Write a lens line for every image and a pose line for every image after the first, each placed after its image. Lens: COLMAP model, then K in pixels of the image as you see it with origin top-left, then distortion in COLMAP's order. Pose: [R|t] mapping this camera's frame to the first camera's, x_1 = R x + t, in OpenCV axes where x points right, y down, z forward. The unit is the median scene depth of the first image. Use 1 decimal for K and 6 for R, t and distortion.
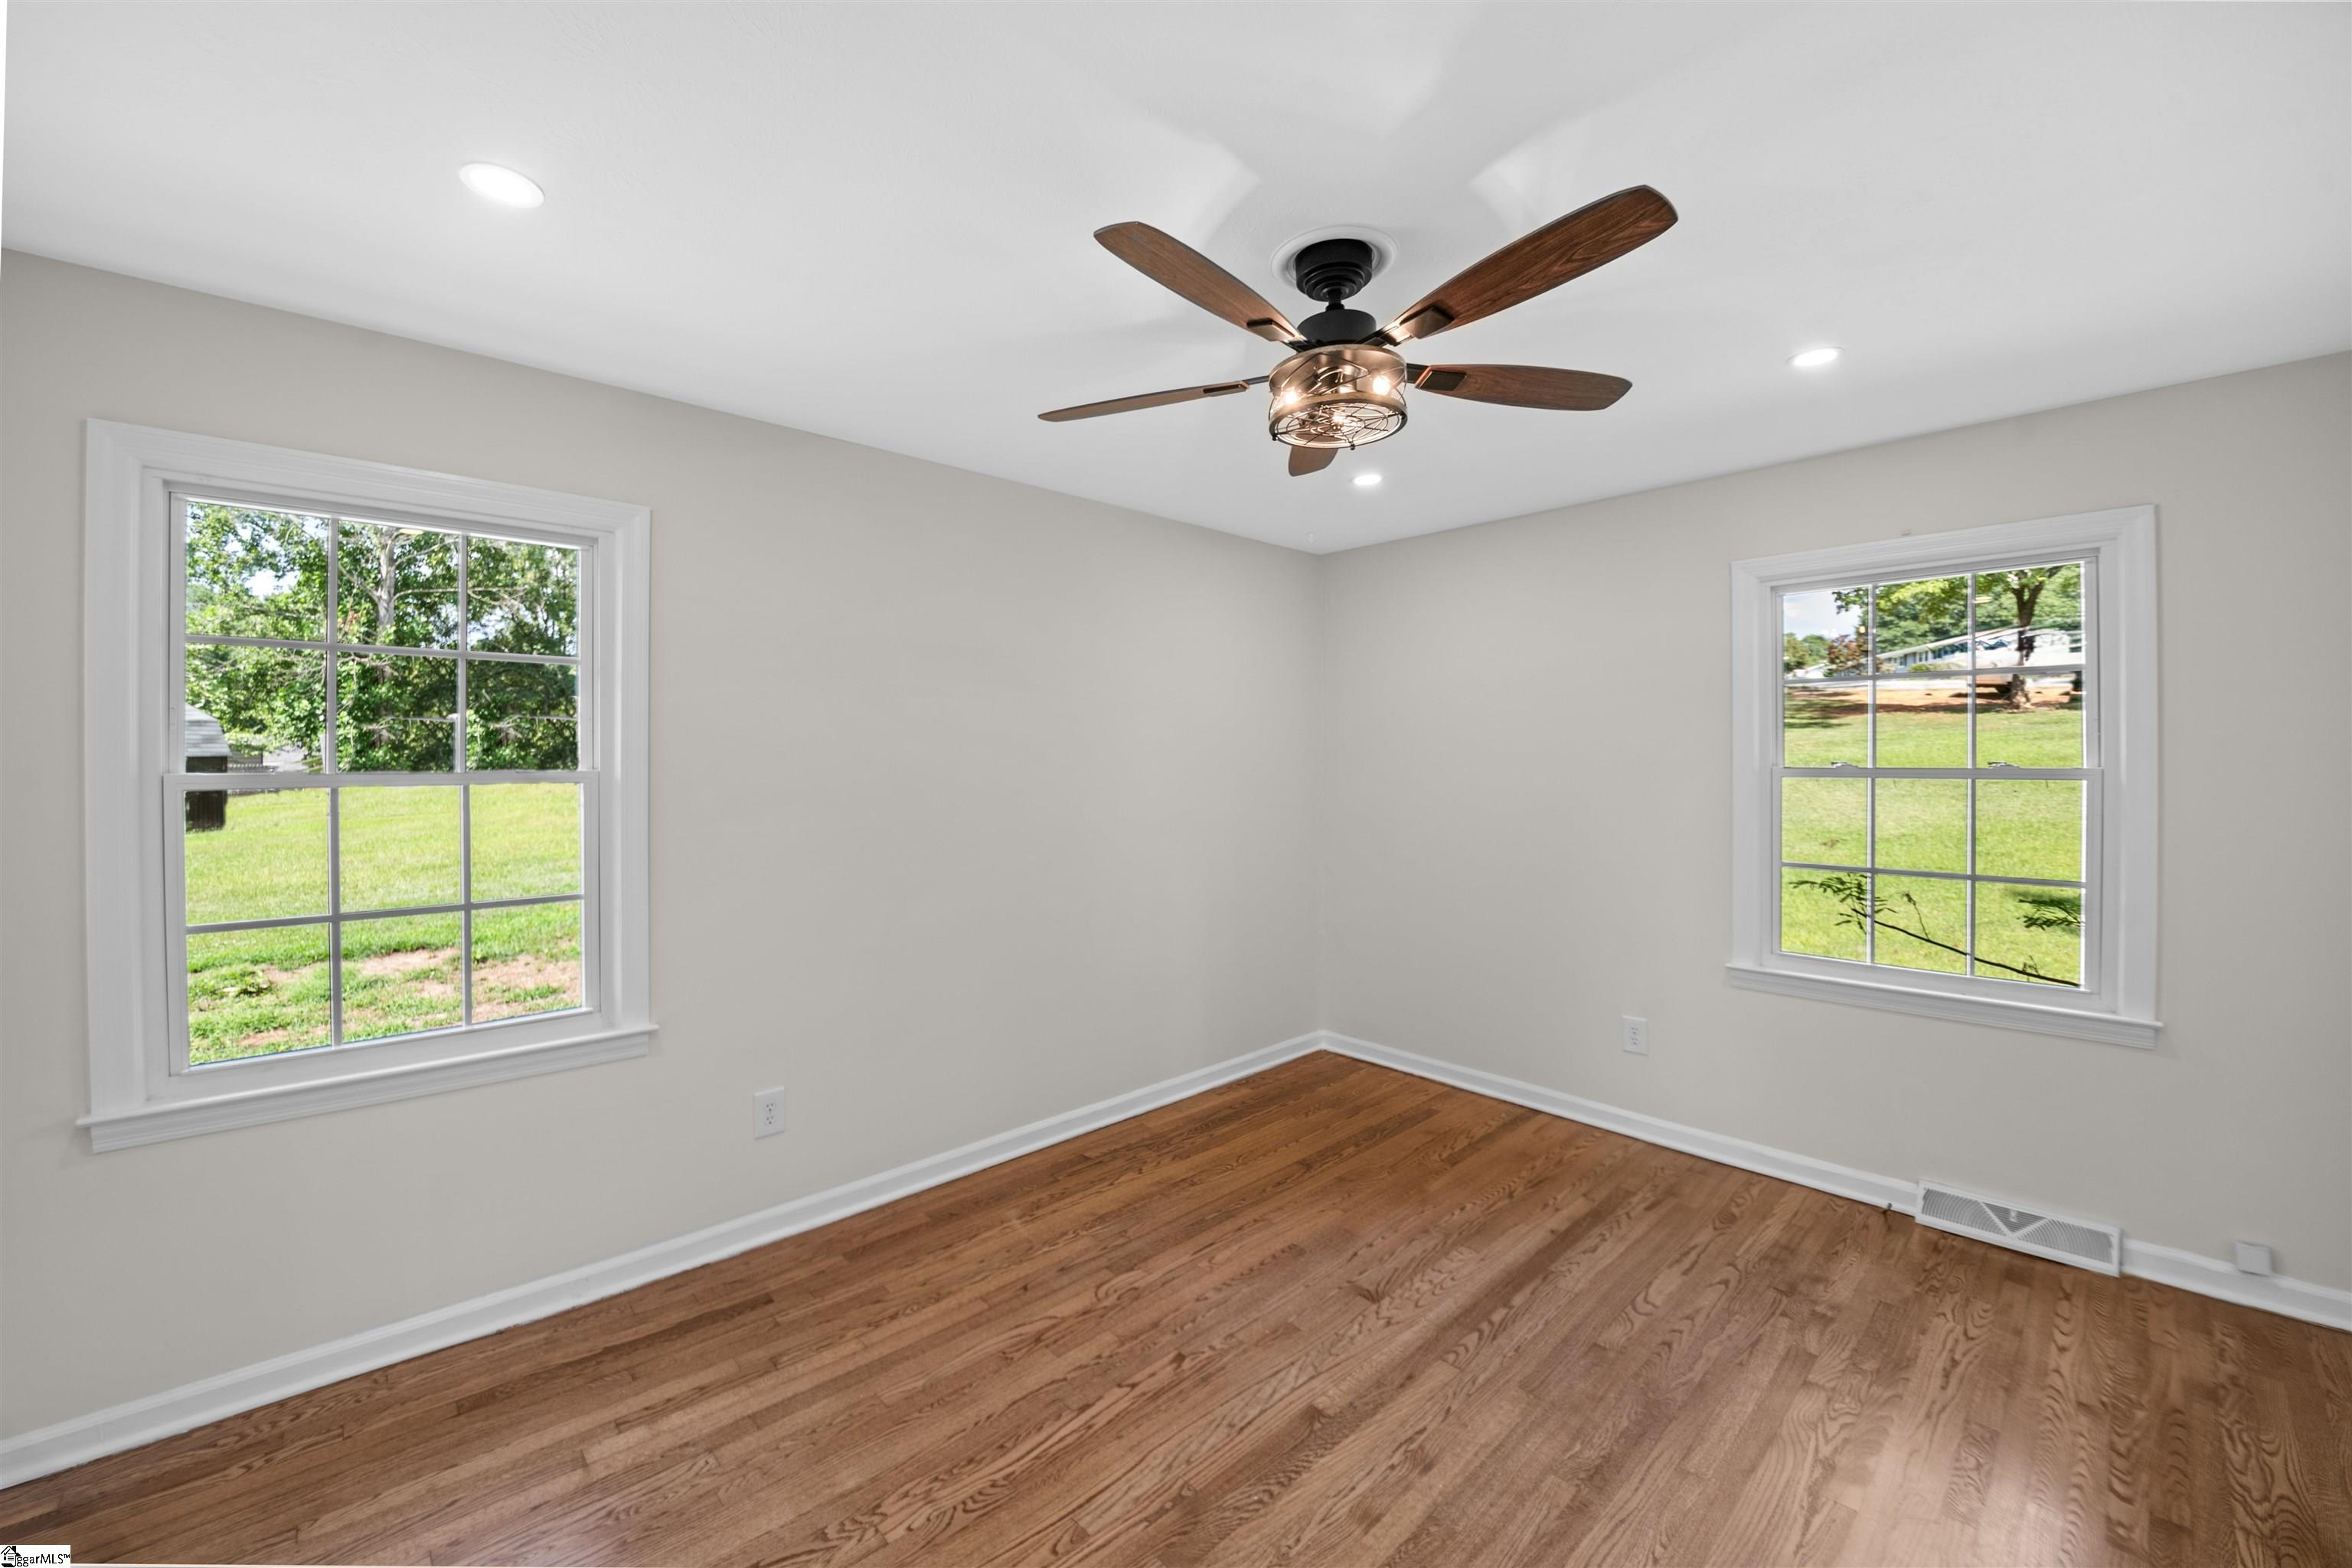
lens RADIAL K [[940.2, 0, 1161.8], [0, 940.2, 758.7], [0, 0, 1]] dist [-0.000537, -0.009835]
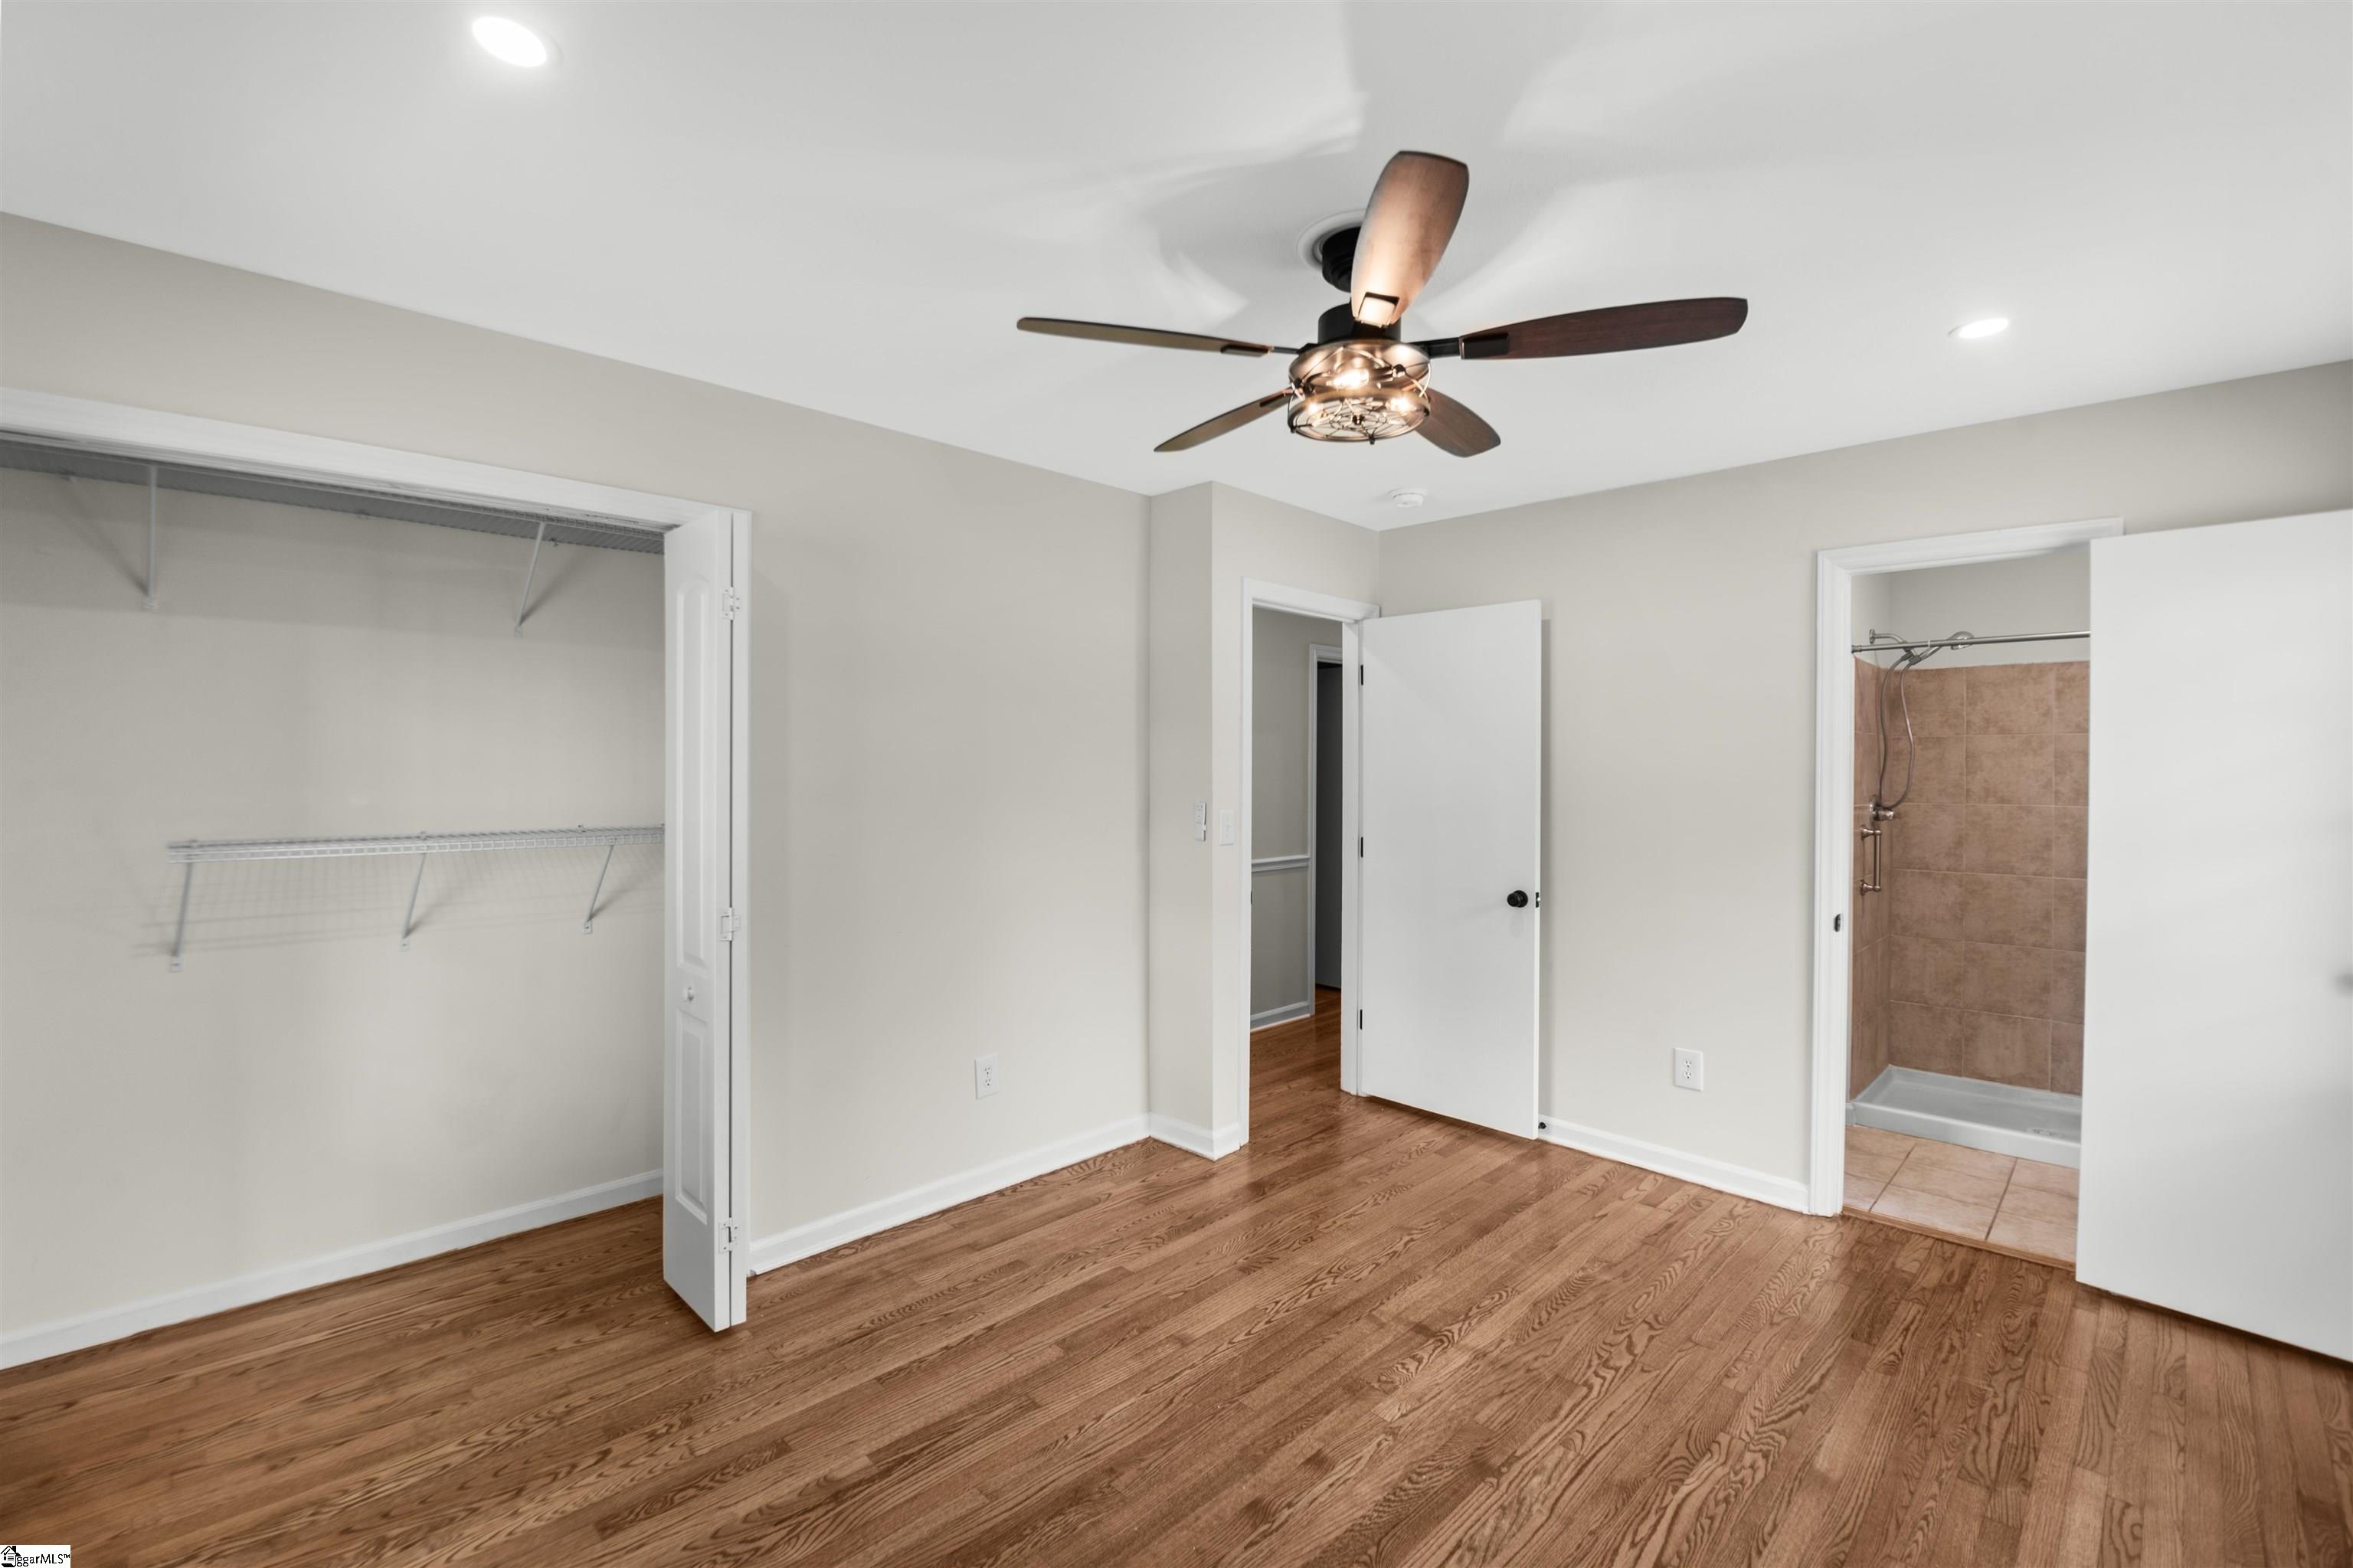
lens RADIAL K [[998.6, 0, 1174.2], [0, 998.6, 769.0], [0, 0, 1]] dist [0.015642, -0.021379]
pose [[-0.999354, -0.008647, -0.034896, 0.291085], [-0.008766, 0.999956, 0.003274, 0.001699], [0.034866, 0.003577, -0.999386, 1.443775]]
